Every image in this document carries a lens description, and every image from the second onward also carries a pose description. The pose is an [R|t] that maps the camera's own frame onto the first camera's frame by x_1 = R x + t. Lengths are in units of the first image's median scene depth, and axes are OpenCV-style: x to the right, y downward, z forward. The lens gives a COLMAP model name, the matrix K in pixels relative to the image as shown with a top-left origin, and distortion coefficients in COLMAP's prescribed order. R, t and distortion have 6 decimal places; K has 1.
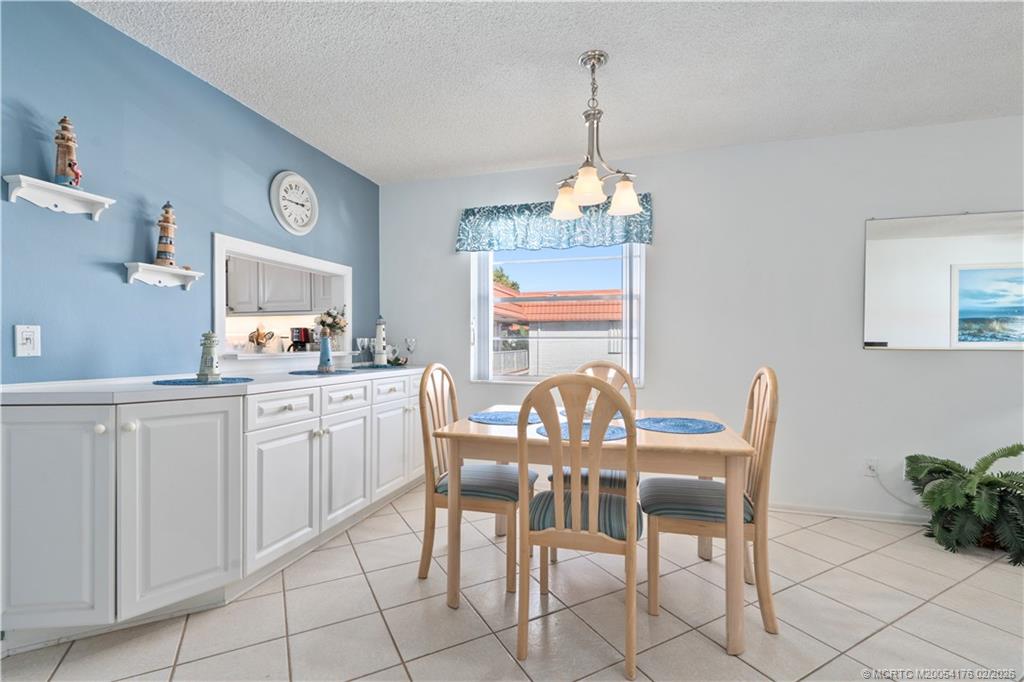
lens RADIAL K [[454.9, 0, 512.4], [0, 454.9, 344.0], [0, 0, 1]] dist [0.001315, 0.000575]
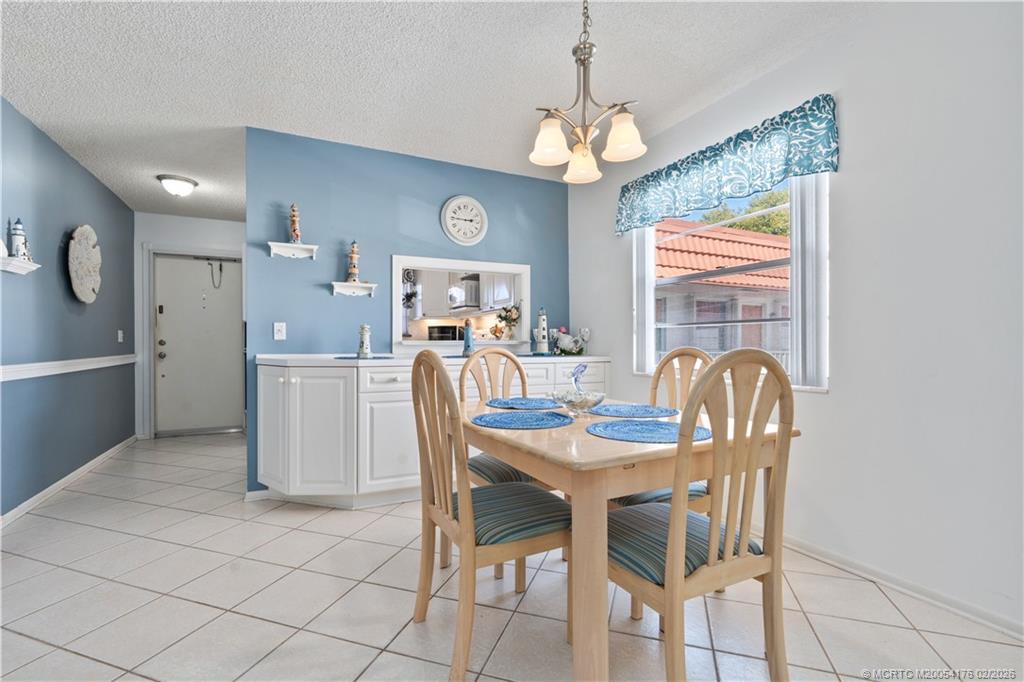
lens RADIAL K [[461.1, 0, 512.0], [0, 461.1, 341.0], [0, 0, 1]] dist [-0.000889, 0.000179]
pose [[0.679232, -0.007466, -0.733886, 0.569978], [0.004402, 0.999972, -0.006098, 0.029463], [0.733910, 0.000911, 0.679246, 0.262359]]
